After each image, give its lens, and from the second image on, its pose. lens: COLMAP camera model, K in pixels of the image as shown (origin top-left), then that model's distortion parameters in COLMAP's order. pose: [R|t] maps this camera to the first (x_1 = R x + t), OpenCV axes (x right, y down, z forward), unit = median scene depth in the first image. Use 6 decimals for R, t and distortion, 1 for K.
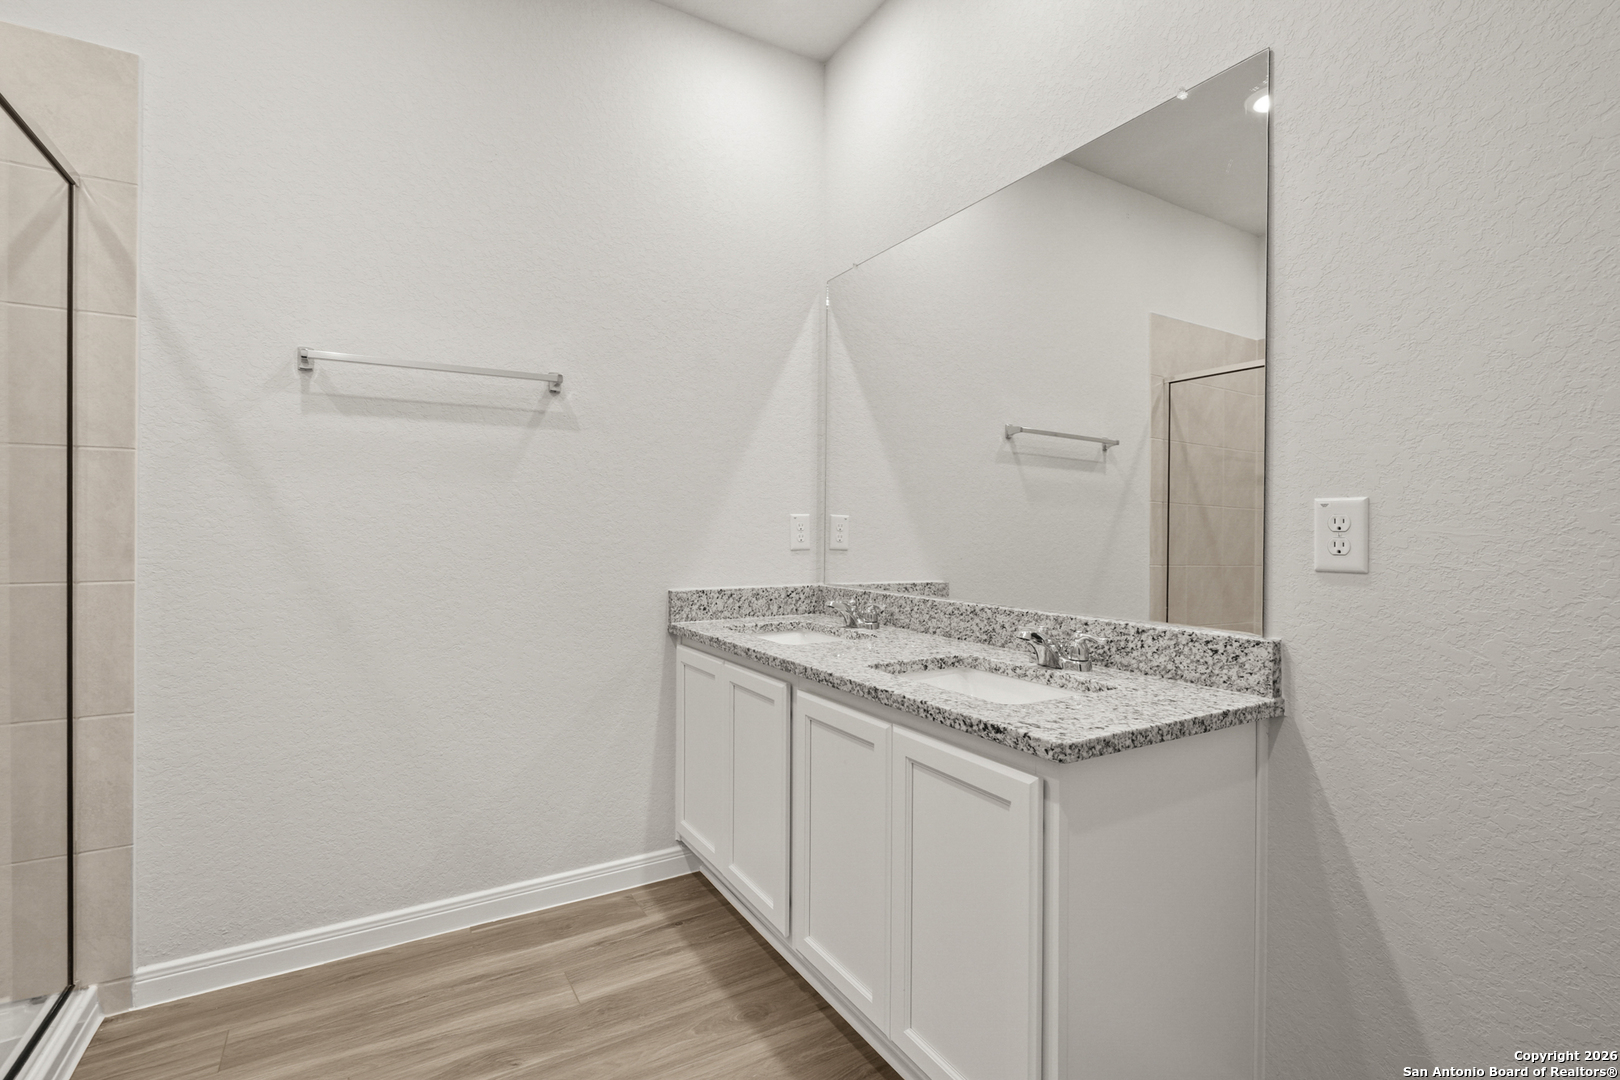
lens RADIAL K [[749.4, 0, 817.4], [0, 749.4, 537.2], [0, 0, 1]] dist [-0.003773, 0.002185]
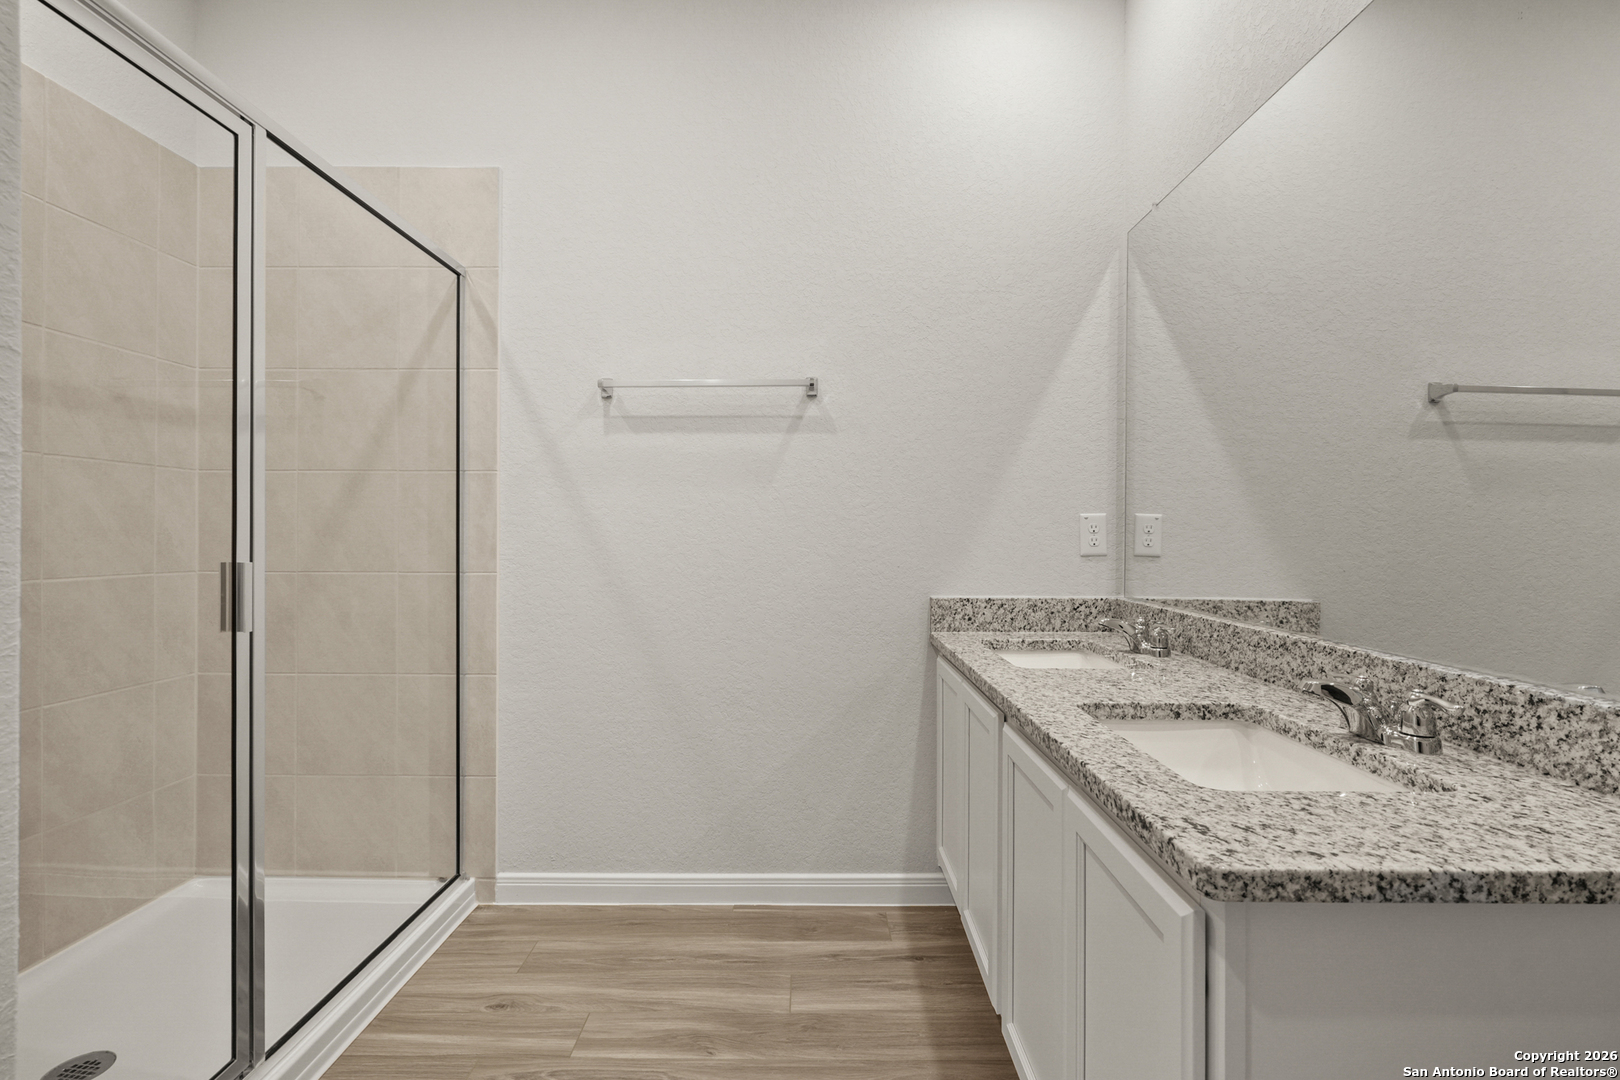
lens RADIAL K [[749.4, 0, 817.4], [0, 749.4, 537.2], [0, 0, 1]] dist [-0.003773, 0.002185]
pose [[0.855862, 0.001621, -0.517202, 0.213894], [-0.003521, 0.999990, -0.002692, -0.001093], [0.517192, 0.004125, 0.855859, 0.164430]]
